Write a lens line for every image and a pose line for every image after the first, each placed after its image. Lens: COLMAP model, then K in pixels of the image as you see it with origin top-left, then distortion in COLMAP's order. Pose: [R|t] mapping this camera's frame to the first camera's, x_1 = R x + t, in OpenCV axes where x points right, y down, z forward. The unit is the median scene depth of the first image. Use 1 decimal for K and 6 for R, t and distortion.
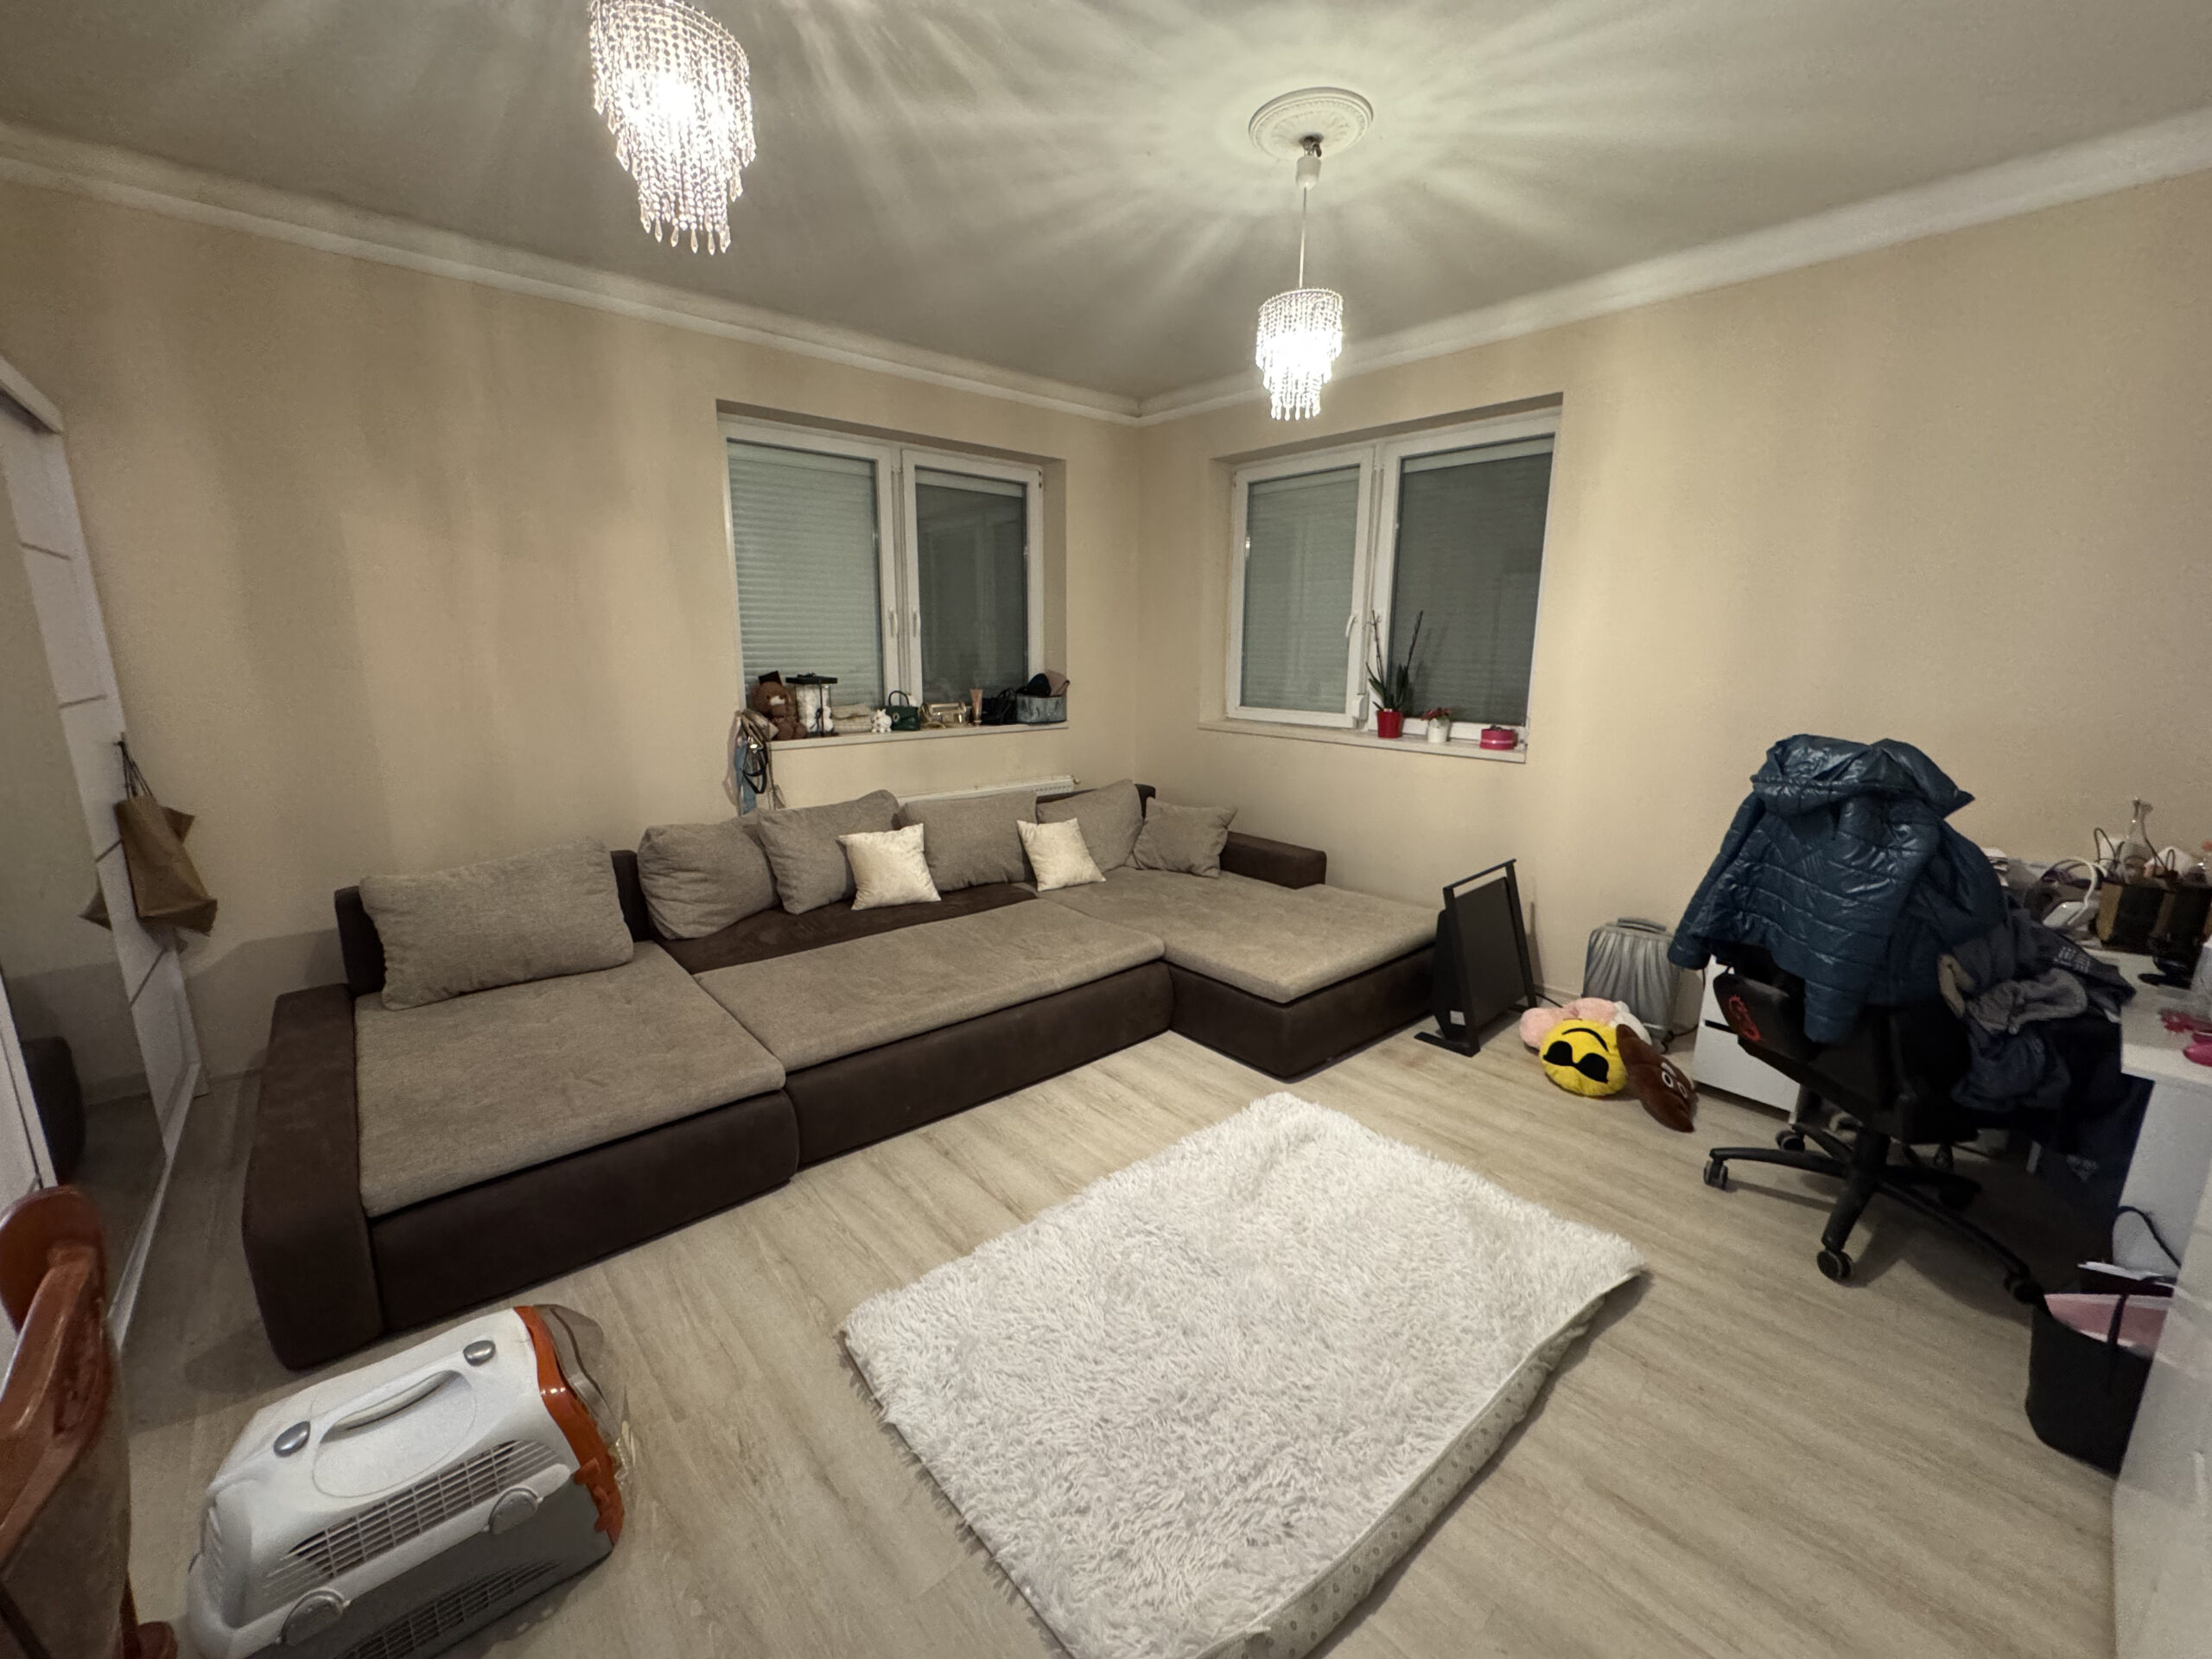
lens RADIAL K [[884.8, 0, 1103.1], [0, 884.8, 828.6], [0, 0, 1]] dist [0.000454, -0.000732]
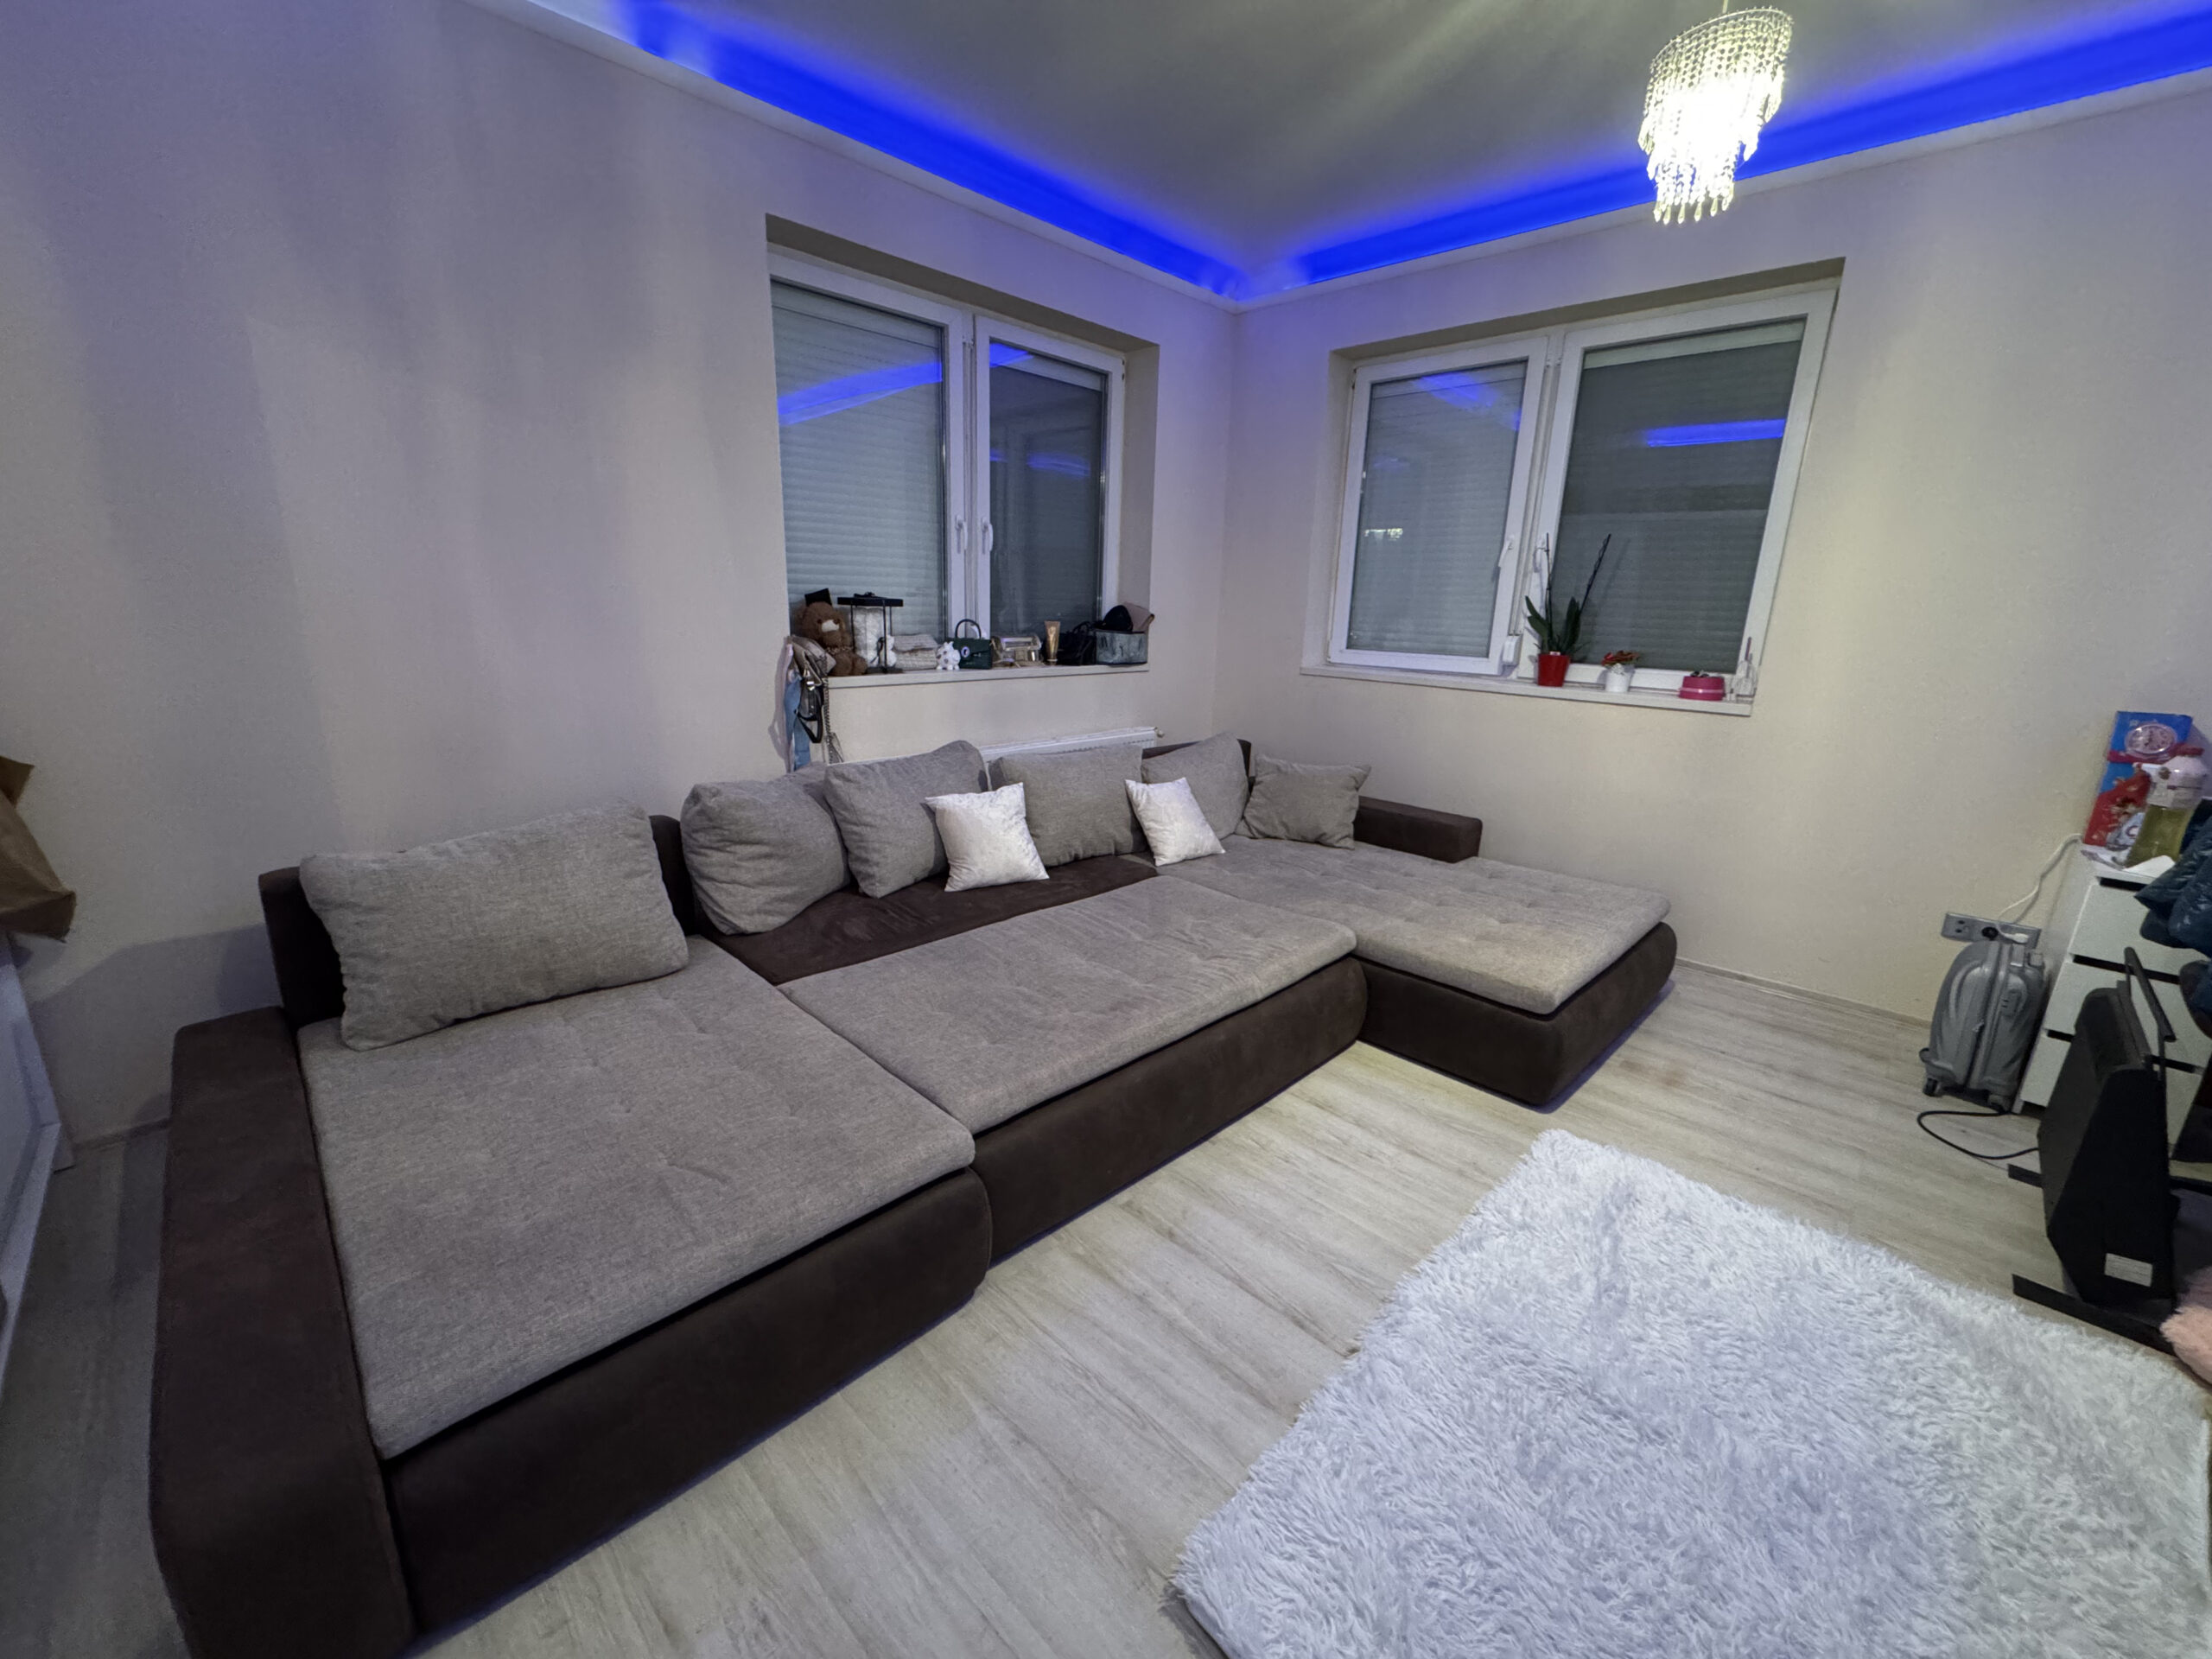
lens RADIAL K [[884.8, 0, 1106.7], [0, 884.8, 828.7], [0, 0, 1]] dist [0.000454, -0.000732]
pose [[0.997046, 0.003591, 0.076728, -0.237852], [-0.007225, 0.998862, 0.047142, -0.003083], [-0.076472, -0.047557, 0.995937, 0.238999]]
